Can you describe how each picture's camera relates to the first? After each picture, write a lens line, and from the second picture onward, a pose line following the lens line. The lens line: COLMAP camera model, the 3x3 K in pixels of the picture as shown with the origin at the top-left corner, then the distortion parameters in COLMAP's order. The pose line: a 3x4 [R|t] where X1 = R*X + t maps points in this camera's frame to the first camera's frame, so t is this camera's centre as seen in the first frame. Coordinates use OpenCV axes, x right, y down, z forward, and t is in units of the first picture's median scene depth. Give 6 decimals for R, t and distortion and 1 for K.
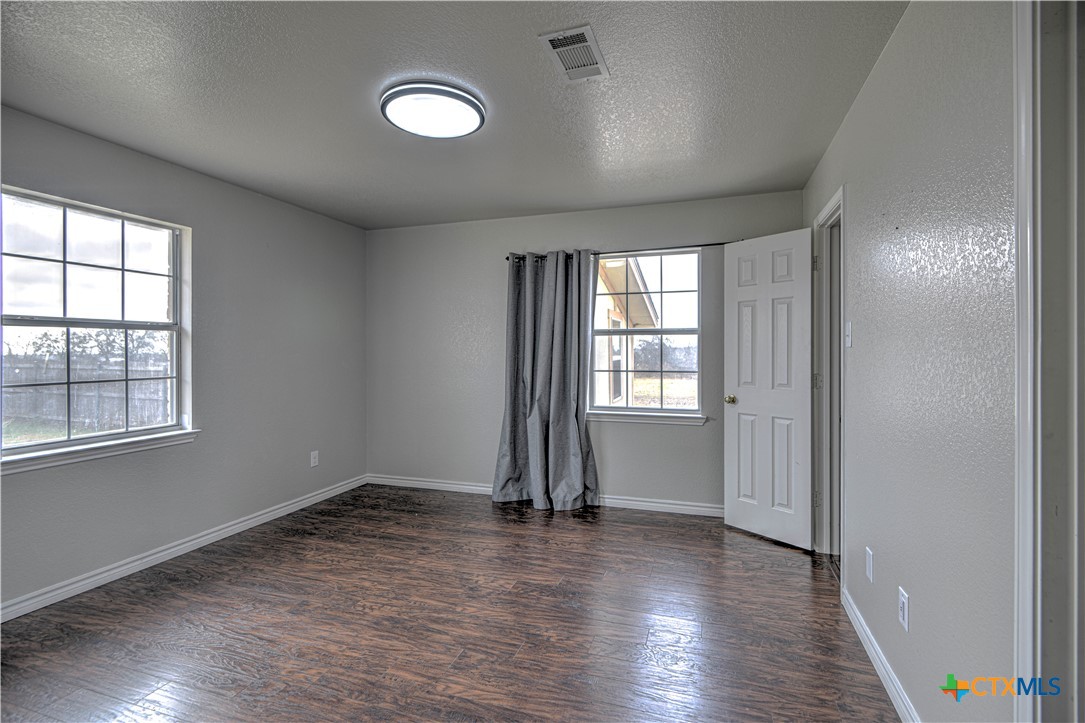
lens RADIAL K [[494.5, 0, 539.2], [0, 494.5, 350.4], [0, 0, 1]] dist [0.008316, -0.006329]
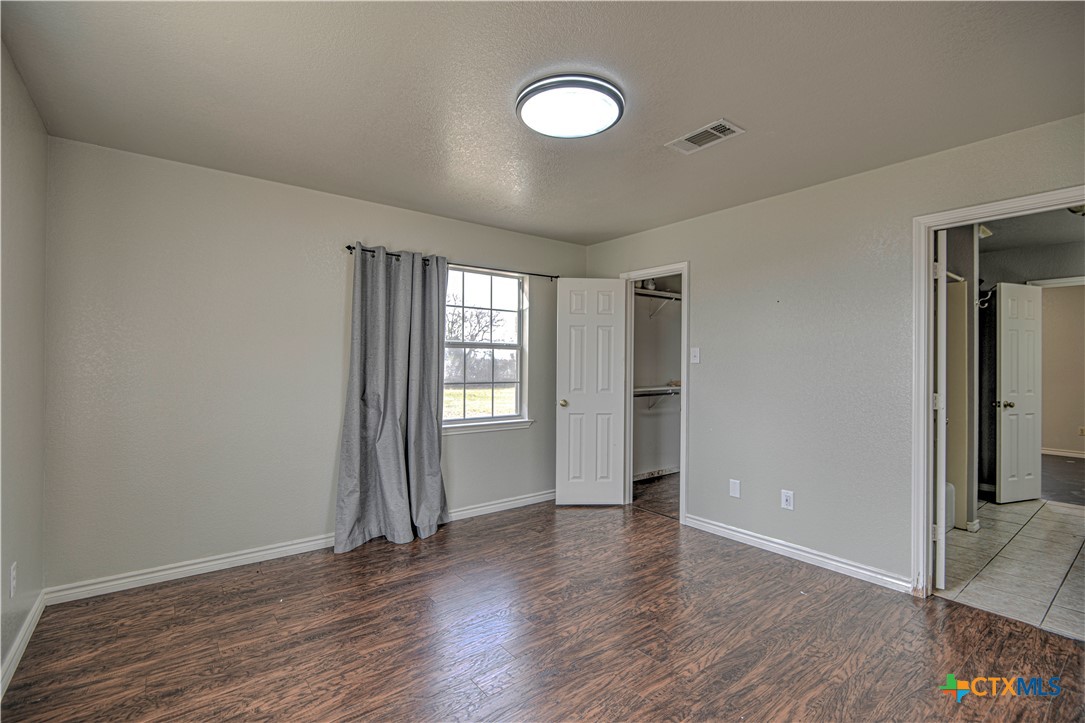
lens RADIAL K [[494.5, 0, 548.4], [0, 494.5, 360.9], [0, 0, 1]] dist [0.008316, -0.006329]
pose [[0.554738, 0.010125, 0.831964, -0.617221], [-0.009304, 0.999939, -0.005965, 0.000754], [-0.831973, -0.004431, 0.554798, 0.313646]]
